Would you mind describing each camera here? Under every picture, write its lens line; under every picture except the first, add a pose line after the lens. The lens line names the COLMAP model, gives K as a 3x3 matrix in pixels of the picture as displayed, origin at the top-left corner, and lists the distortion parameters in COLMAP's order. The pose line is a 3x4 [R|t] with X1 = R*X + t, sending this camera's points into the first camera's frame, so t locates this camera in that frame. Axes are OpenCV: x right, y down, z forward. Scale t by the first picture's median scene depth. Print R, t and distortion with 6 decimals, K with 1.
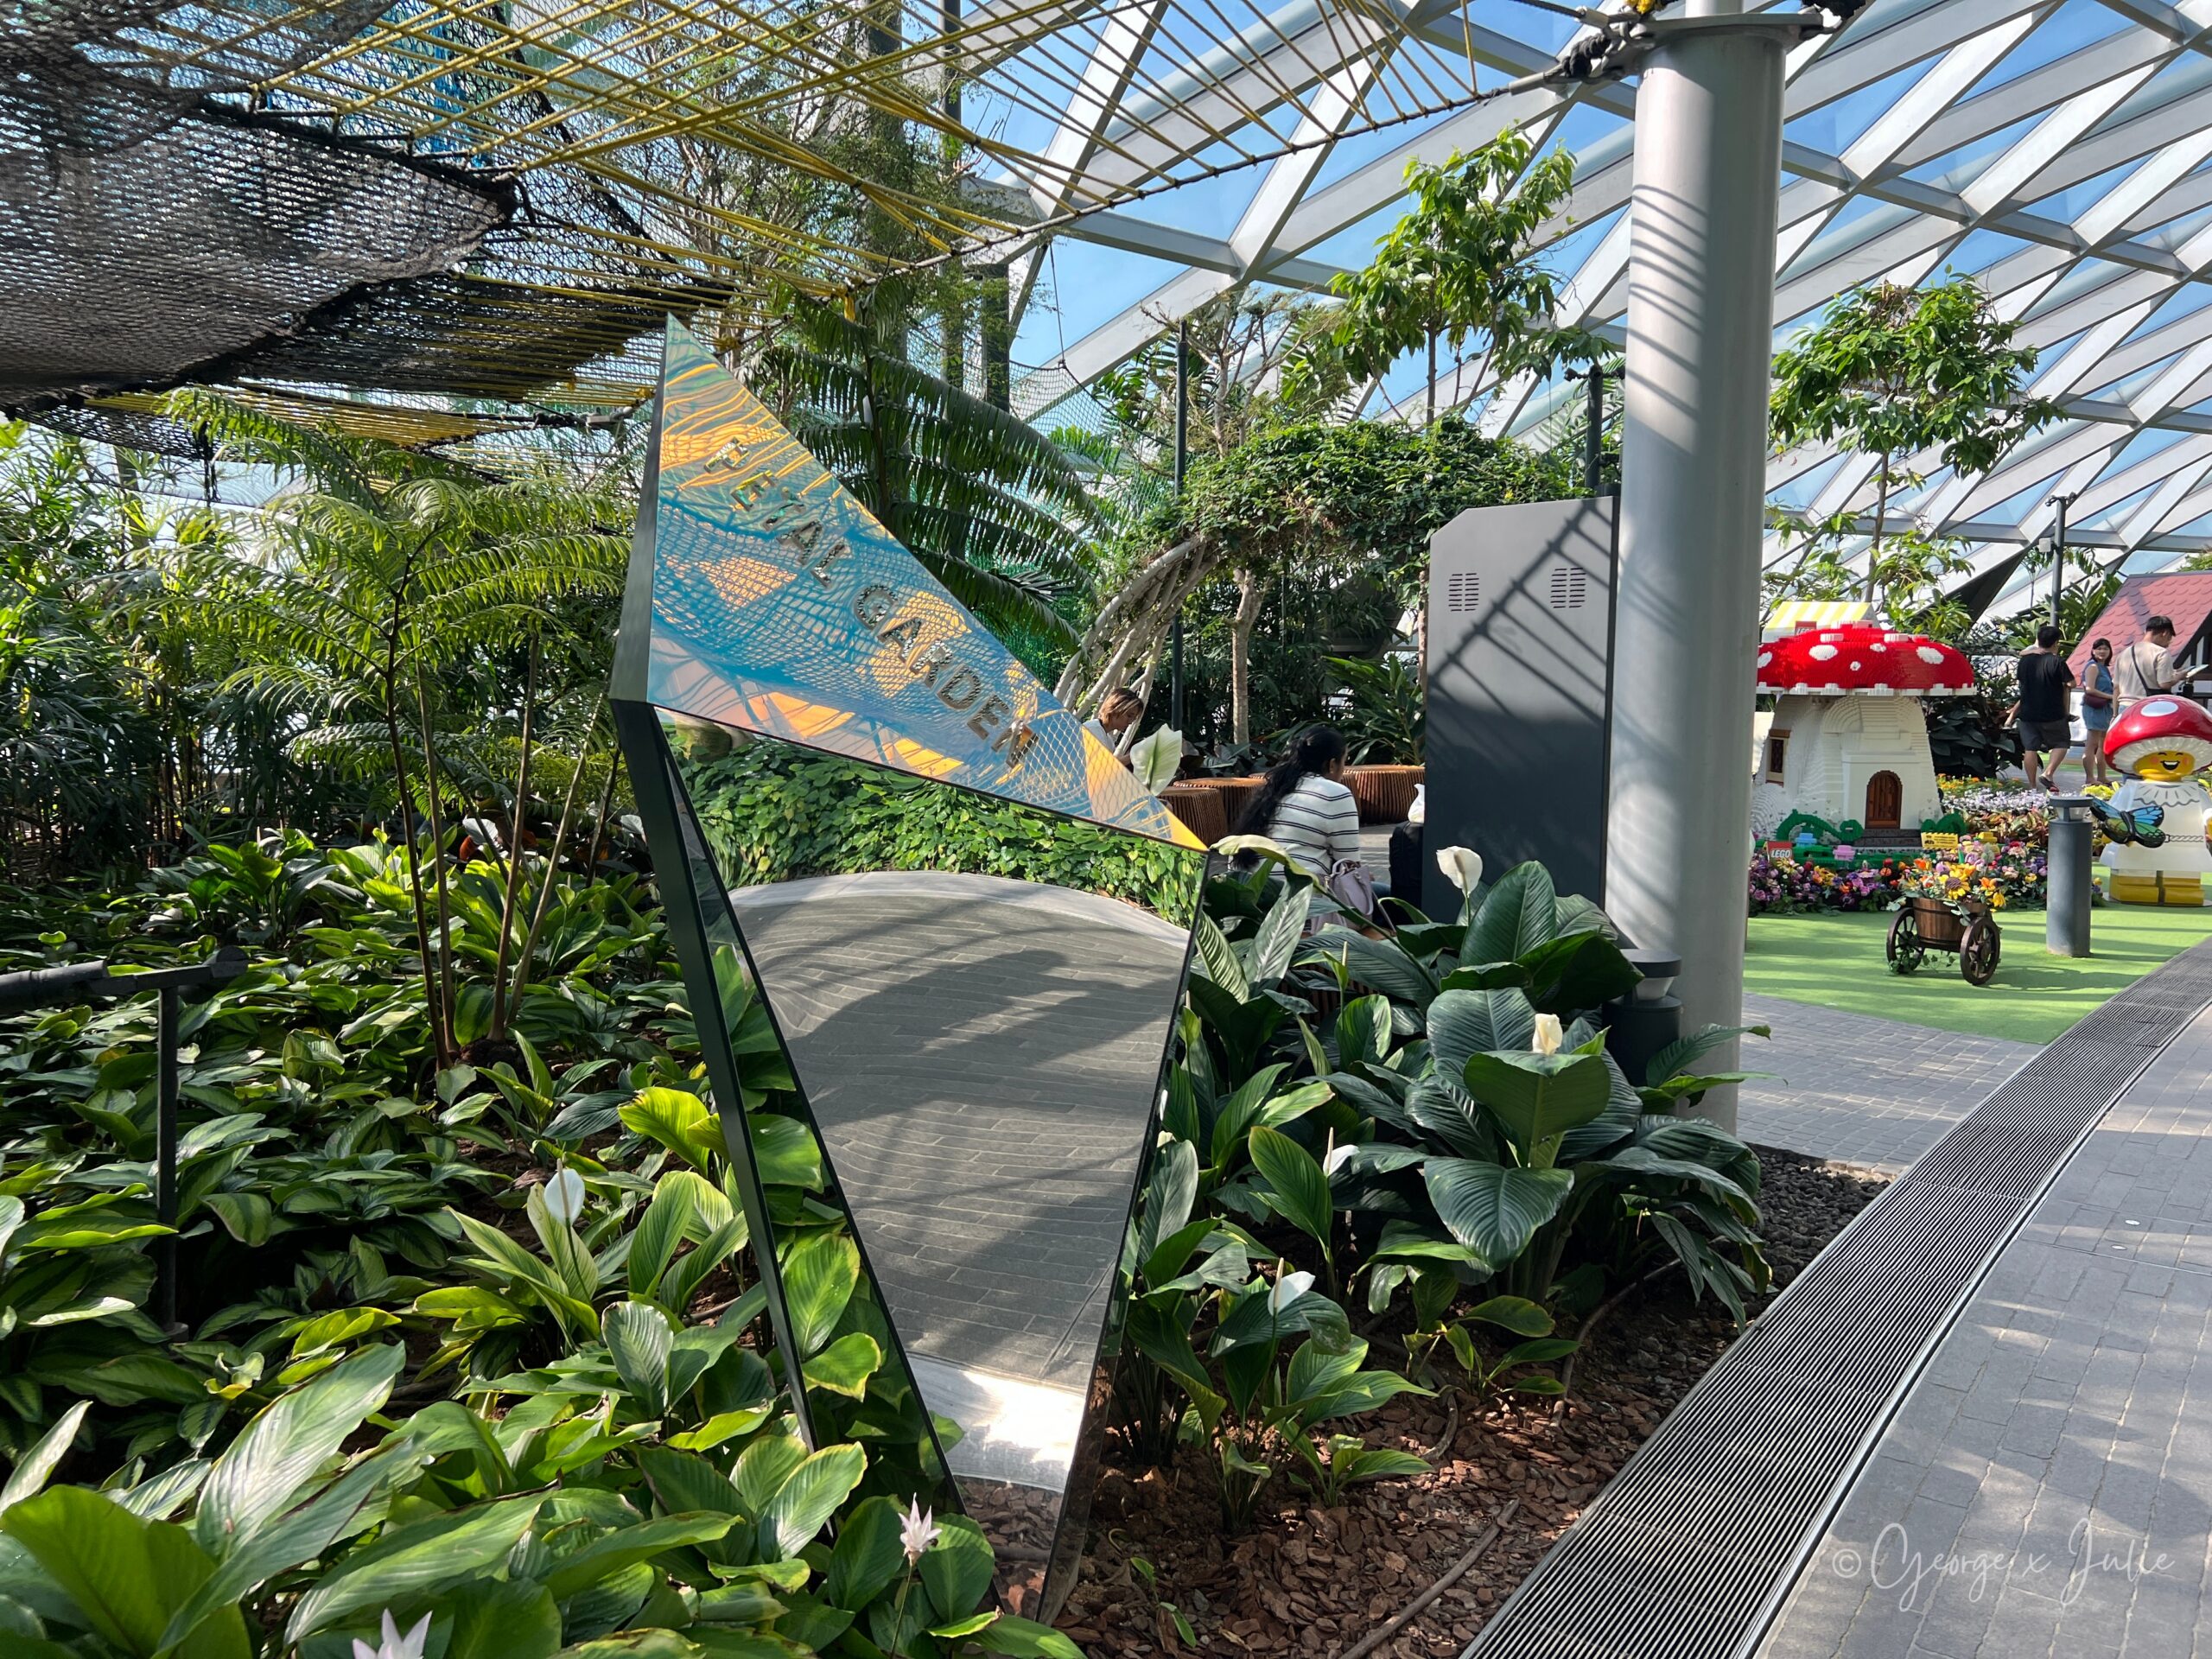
lens RADIAL K [[1682.5, 0, 1109.4], [0, 1682.5, 803.3], [0, 0, 1]] dist [0.087063, -0.093611]
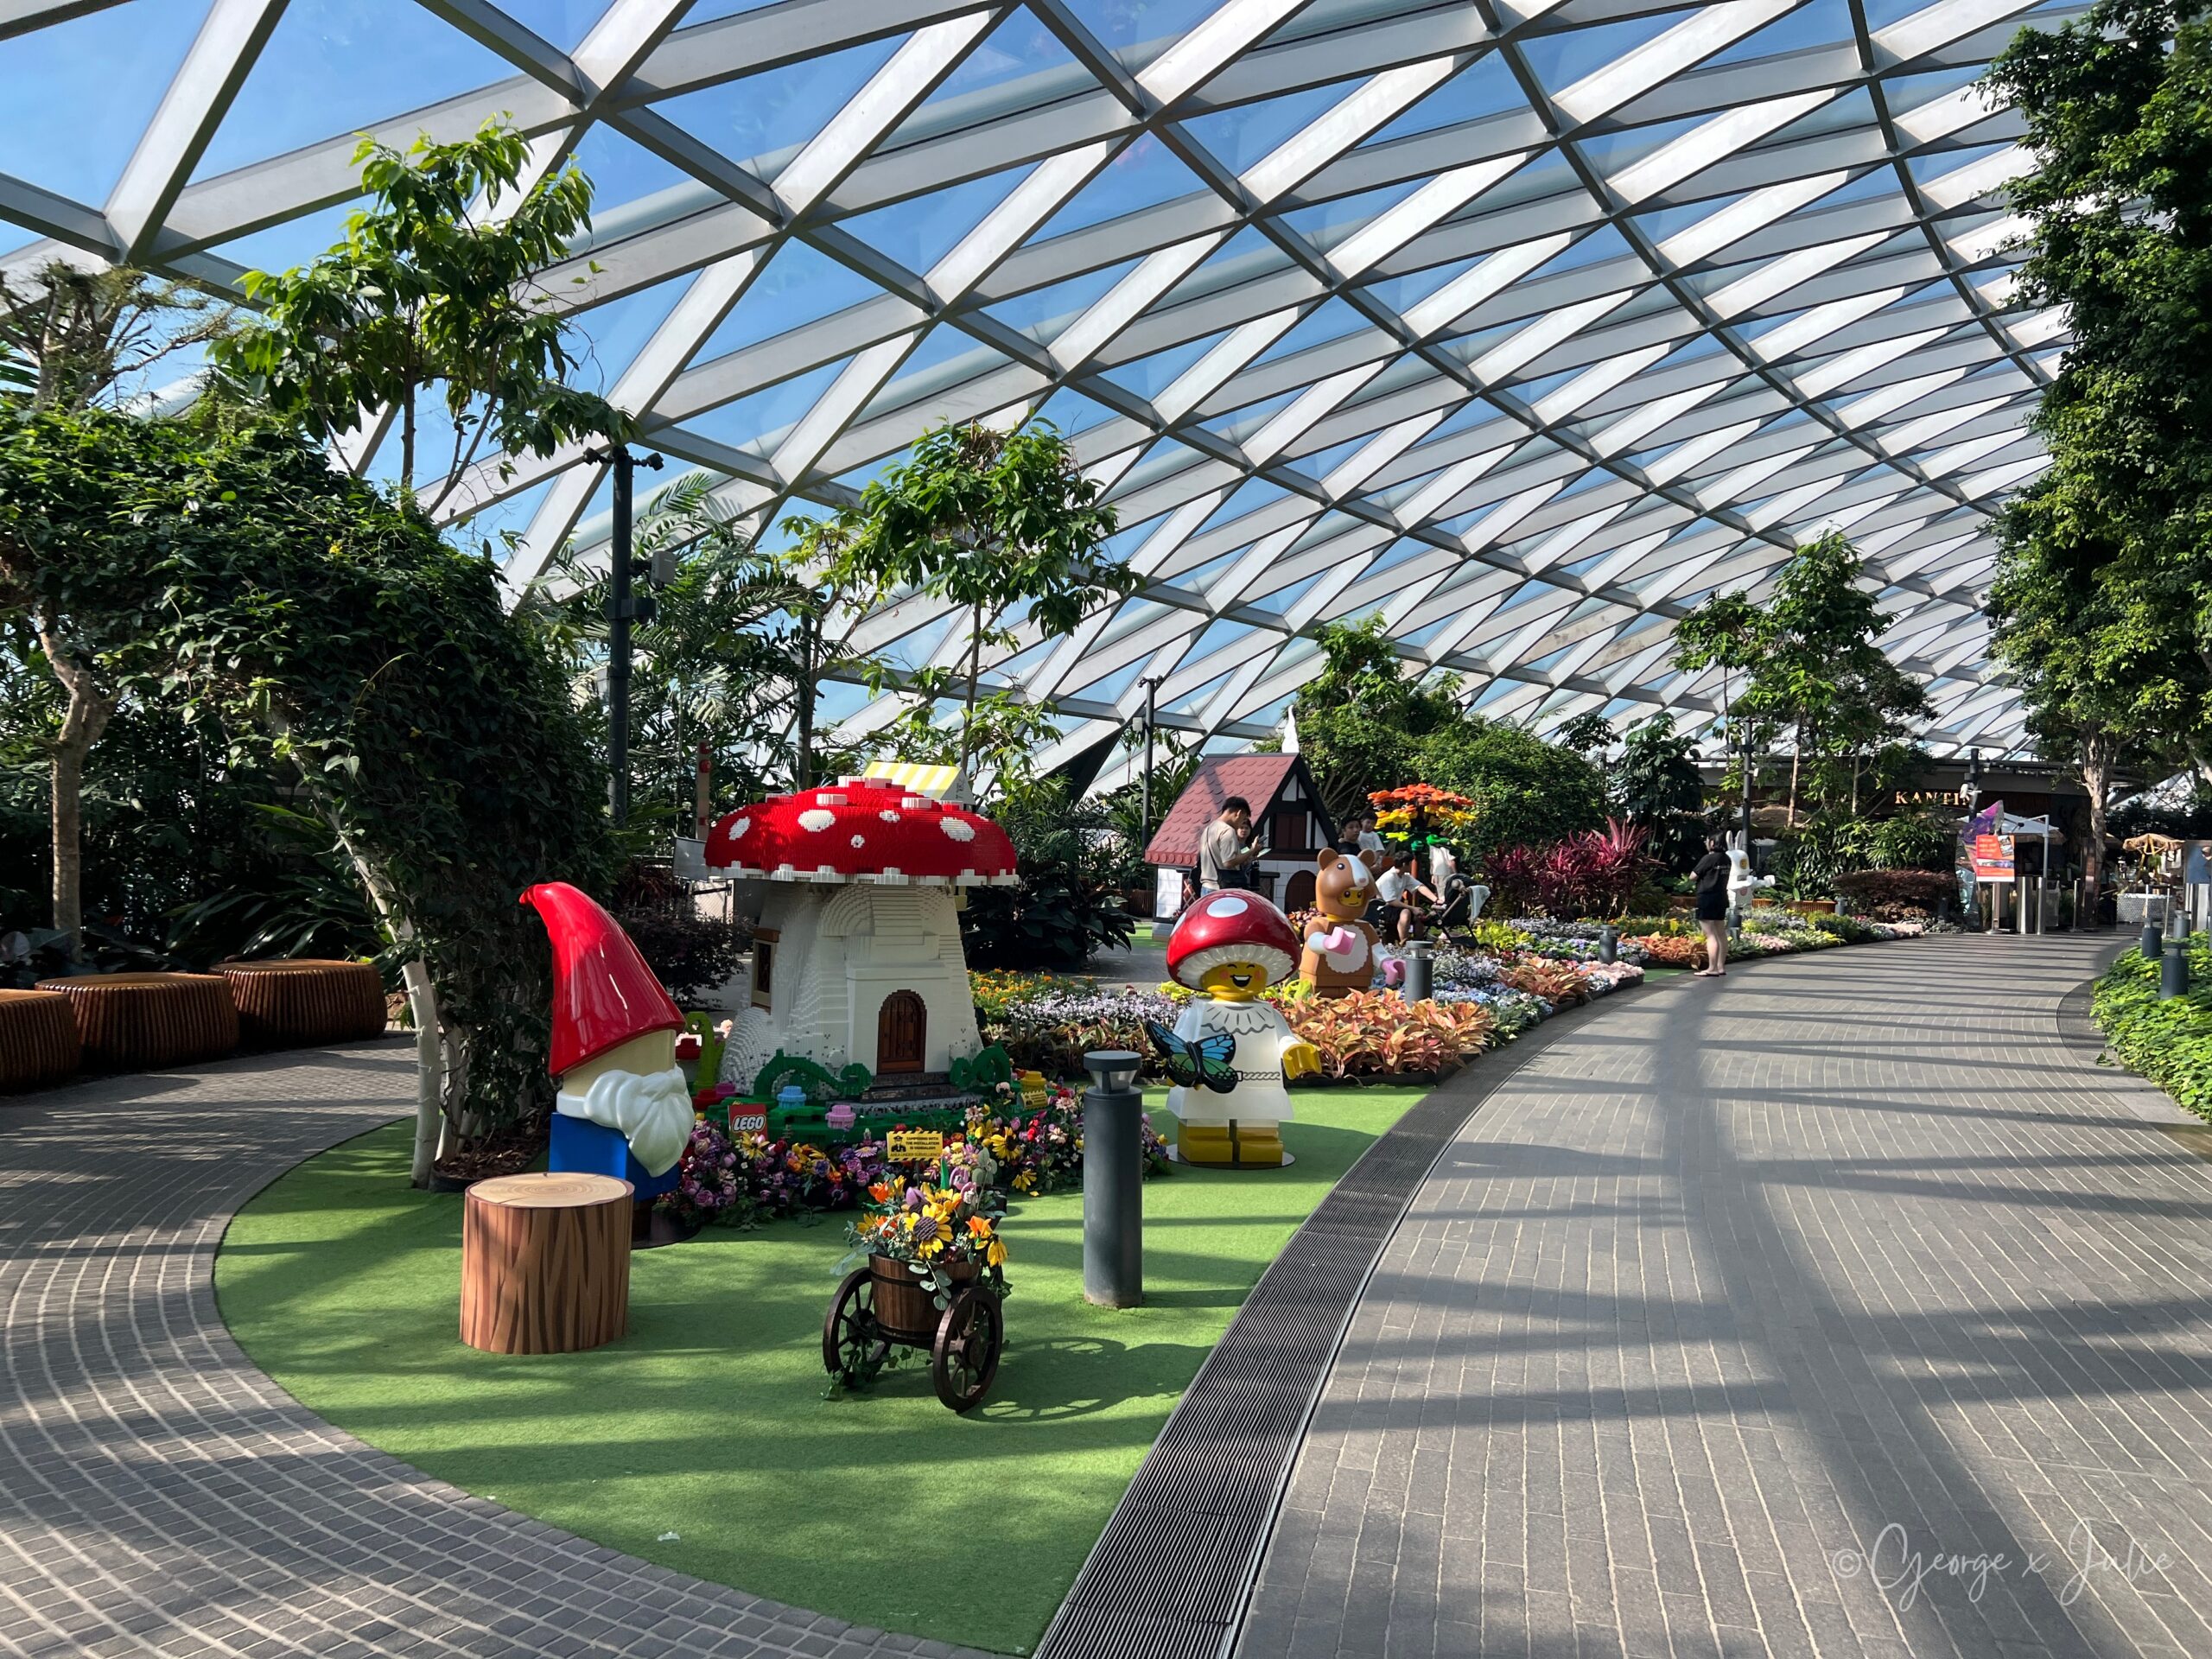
lens RADIAL K [[1682.5, 0, 1109.4], [0, 1682.5, 803.3], [0, 0, 1]] dist [0.087063, -0.093611]
pose [[0.889673, 0.034990, 0.455256, 0.118220], [0.007624, 0.995782, -0.091432, -0.017795], [-0.456535, 0.084816, 0.885654, 0.189578]]
